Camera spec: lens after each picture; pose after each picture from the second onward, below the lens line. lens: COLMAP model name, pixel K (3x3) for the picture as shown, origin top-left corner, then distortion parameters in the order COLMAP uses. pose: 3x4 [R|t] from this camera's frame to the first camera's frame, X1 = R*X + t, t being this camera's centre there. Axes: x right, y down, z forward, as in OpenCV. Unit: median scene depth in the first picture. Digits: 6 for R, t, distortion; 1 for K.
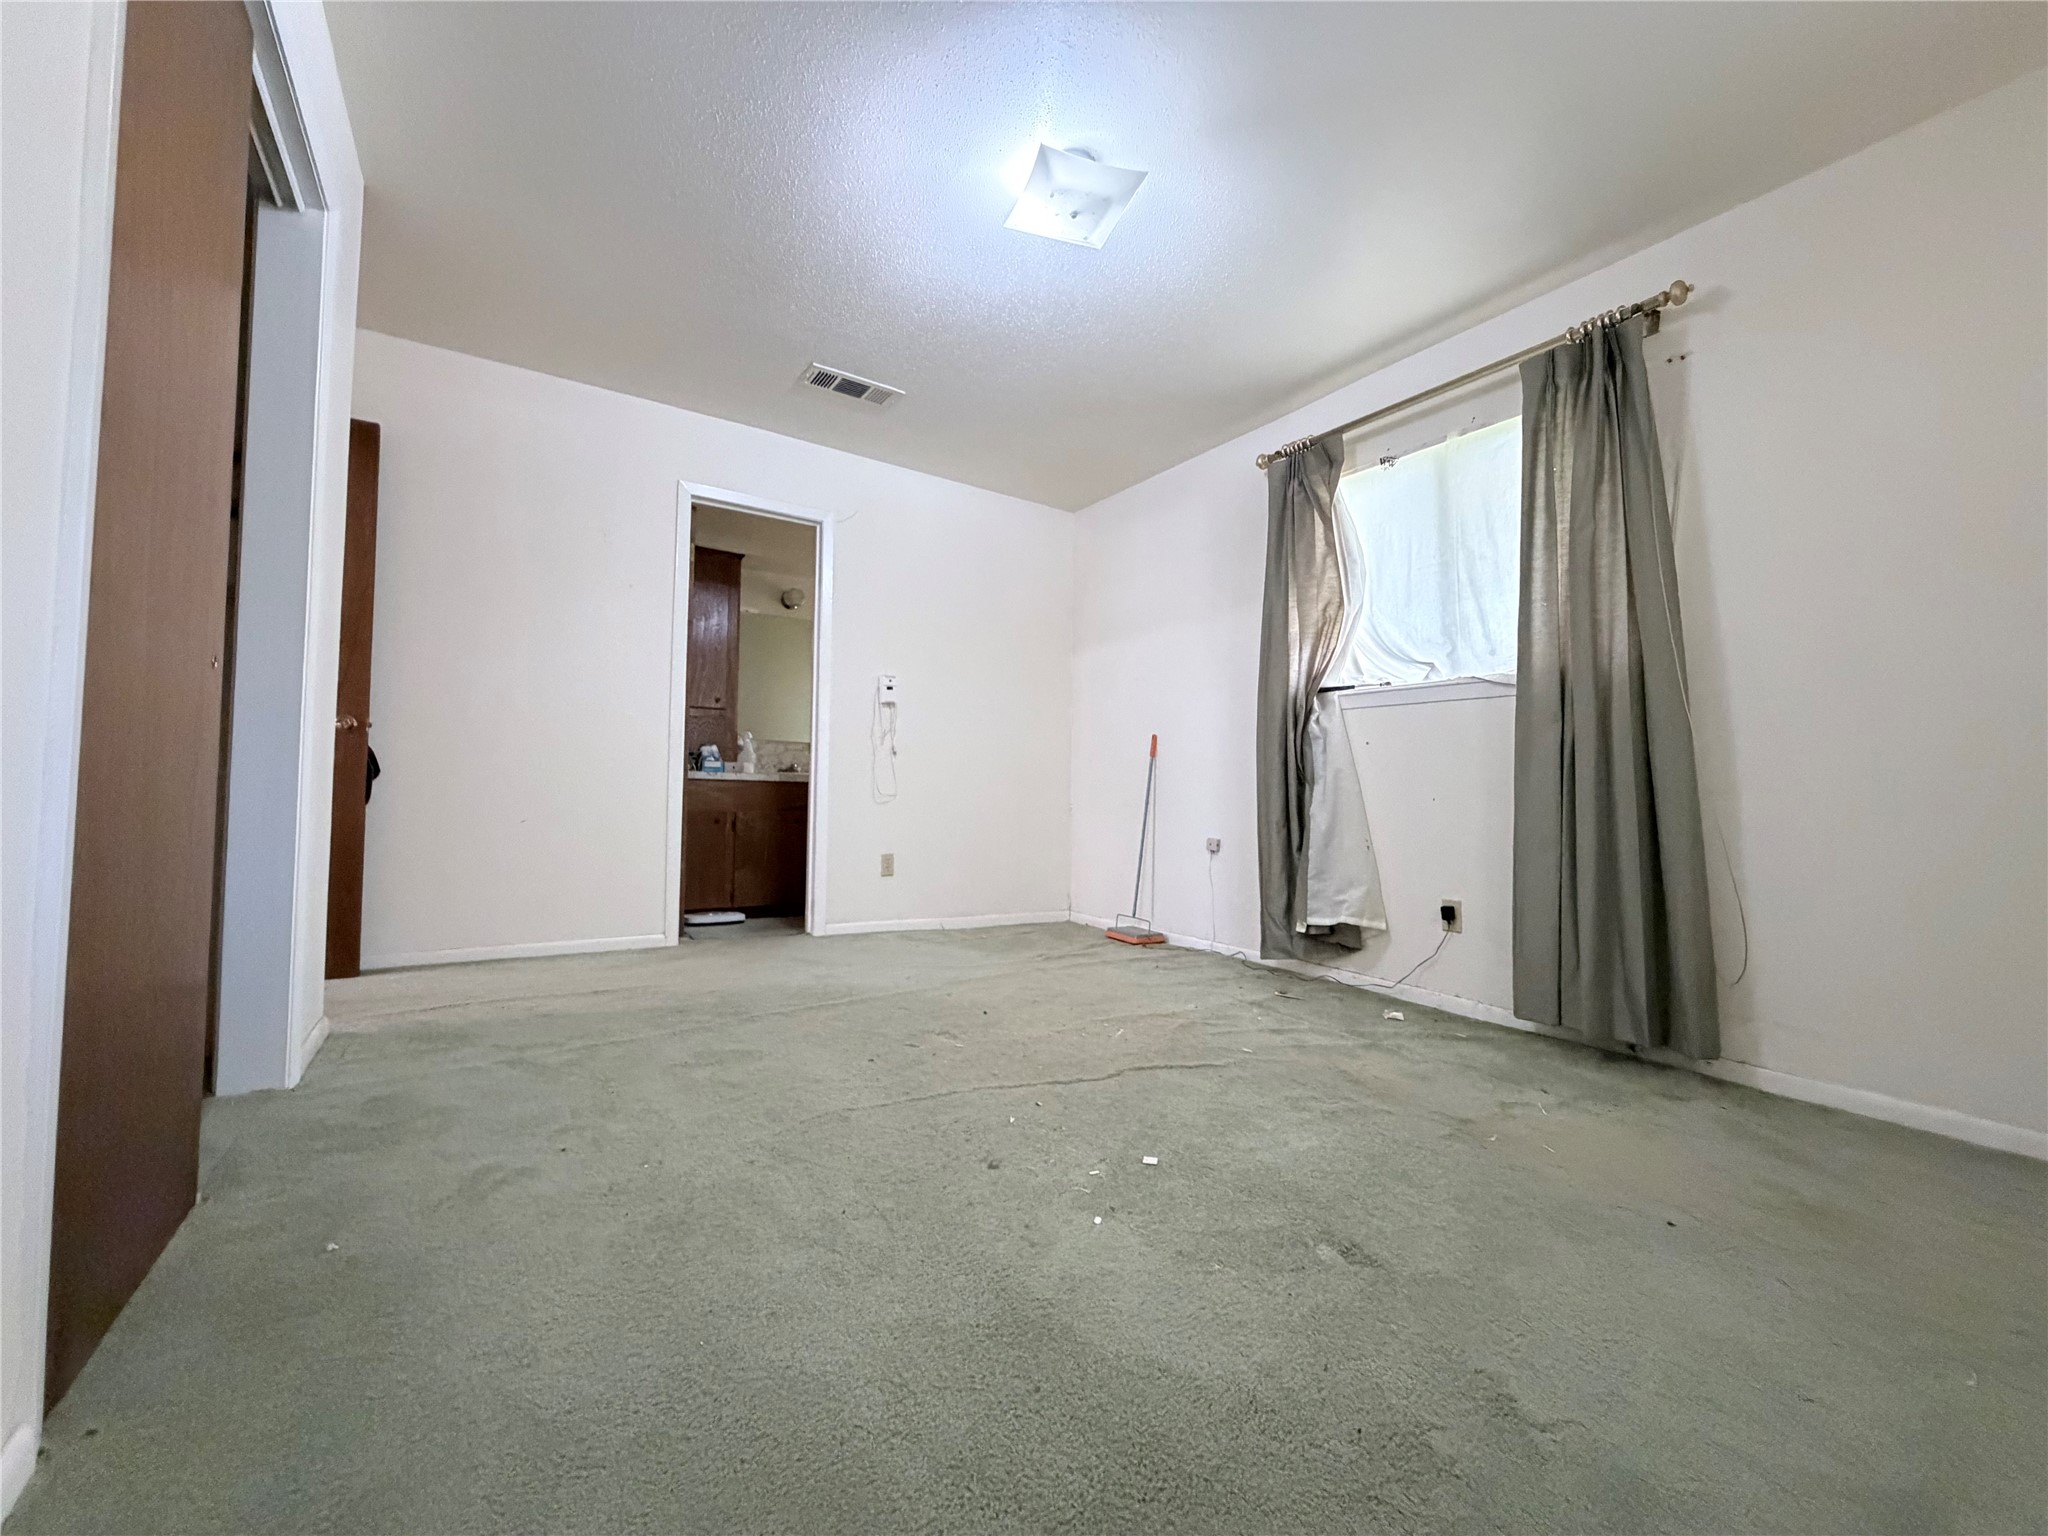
lens RADIAL K [[811.4, 0, 1011.8], [0, 811.4, 761.0], [0, 0, 1]] dist [-0.003910, 0.001111]
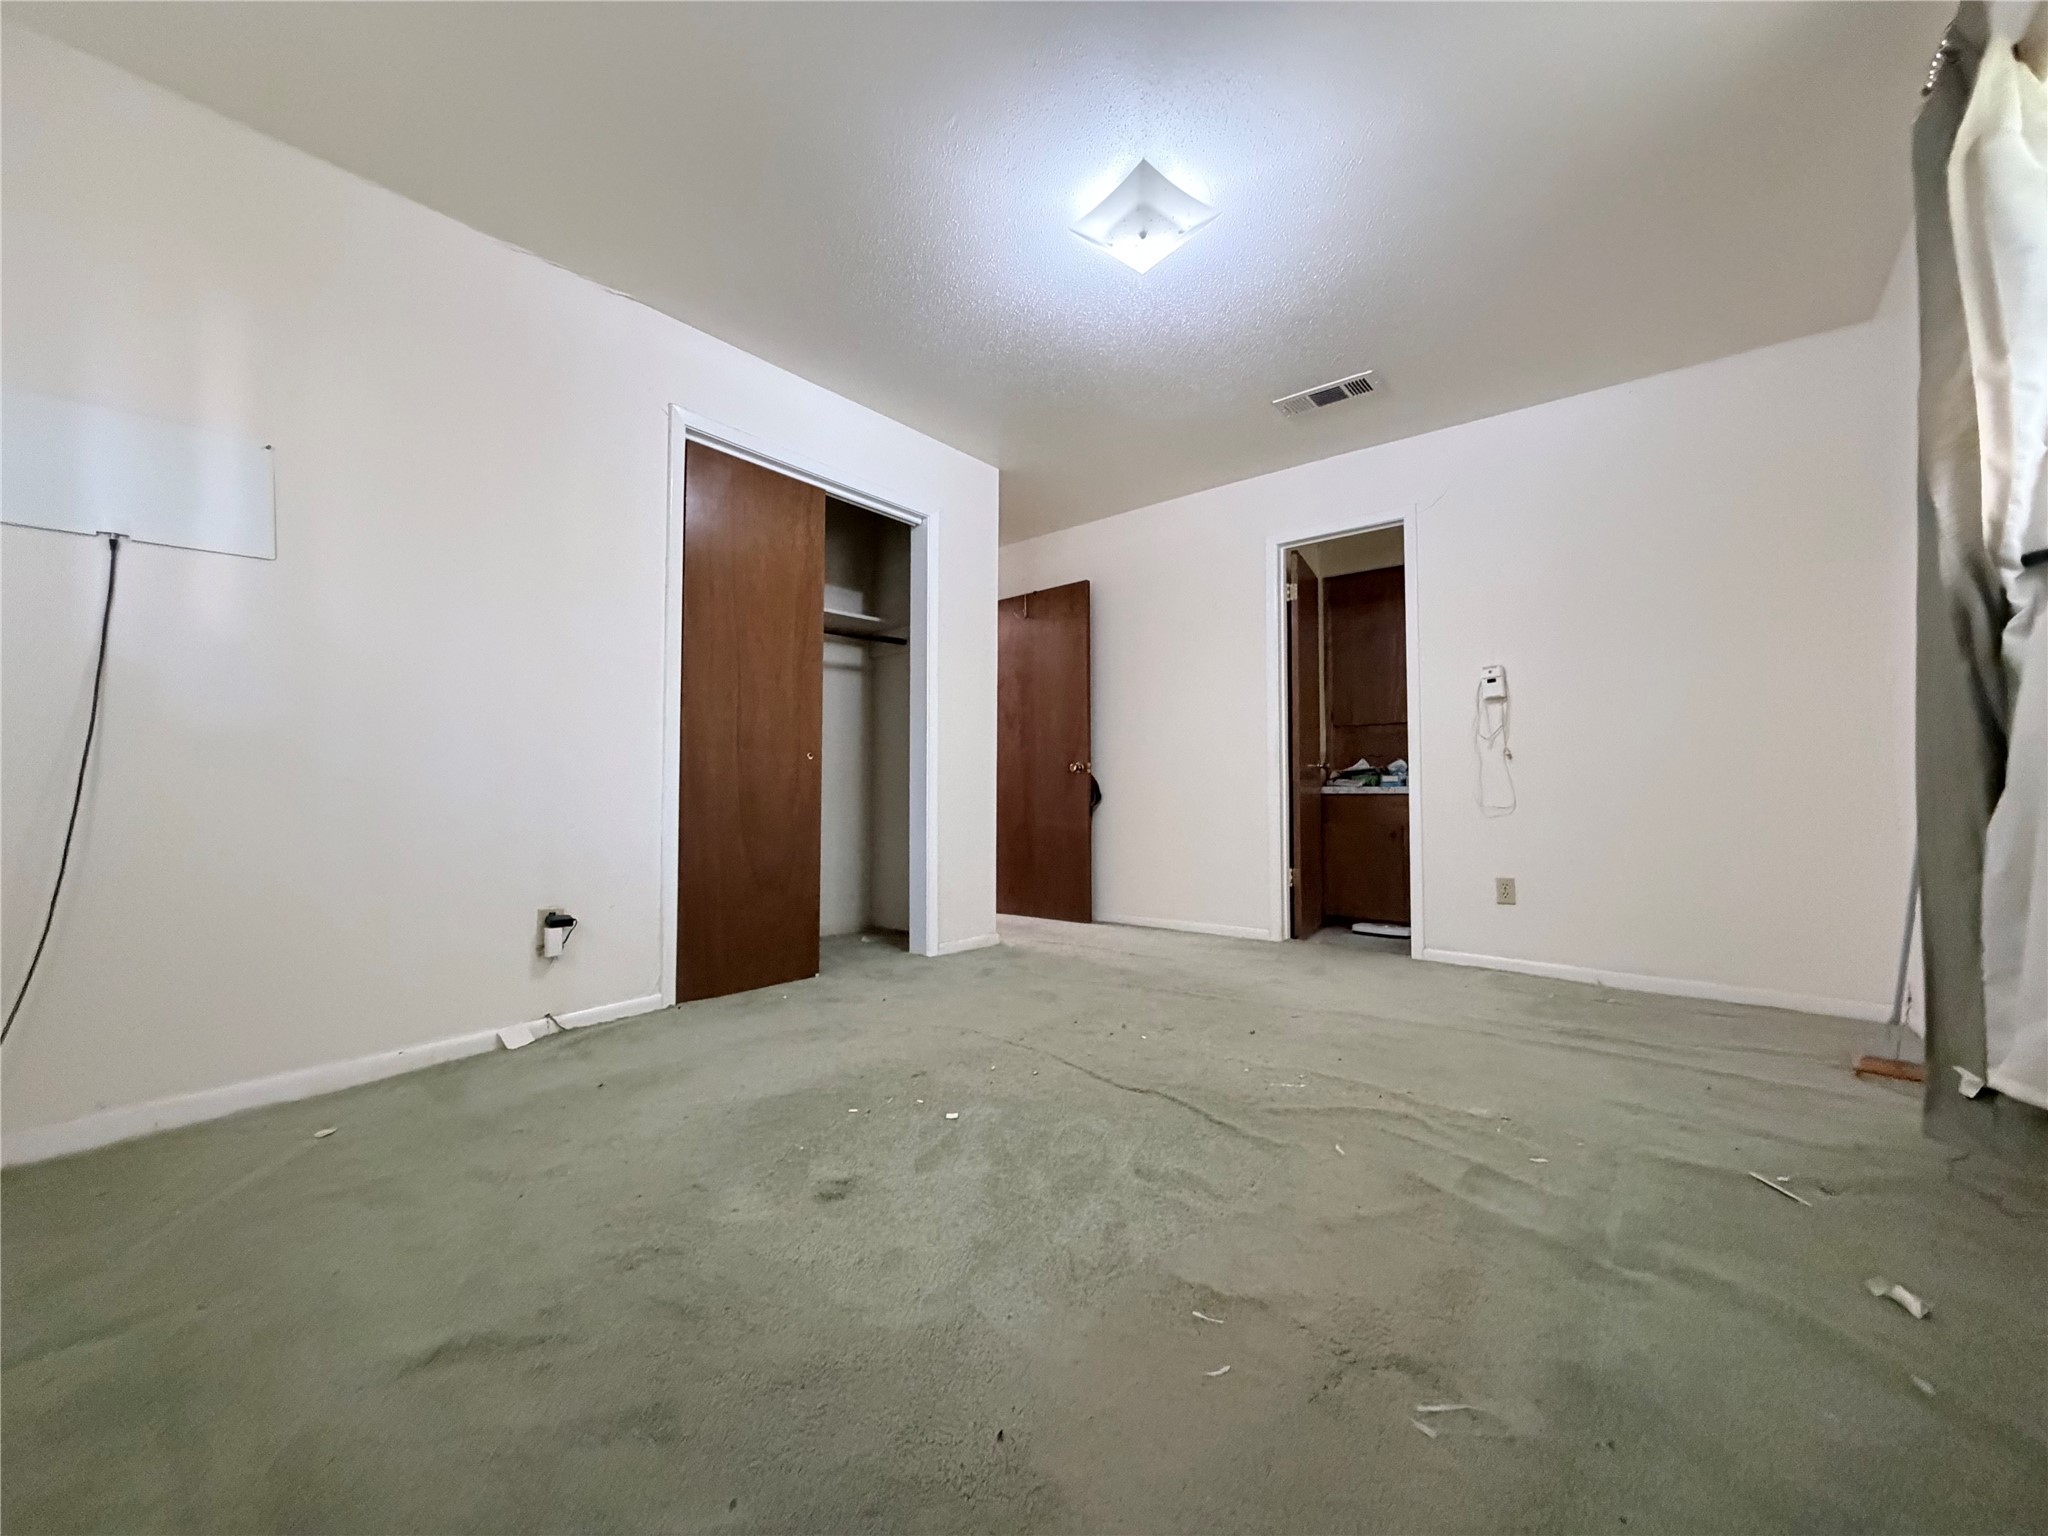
lens RADIAL K [[811.4, 0, 1019.8], [0, 811.4, 771.6], [0, 0, 1]] dist [-0.003910, 0.001111]
pose [[0.309208, -0.048423, -0.949761, 0.677021], [0.042866, 0.998397, -0.036947, 0.019853], [0.950028, -0.029288, 0.310789, 0.371014]]
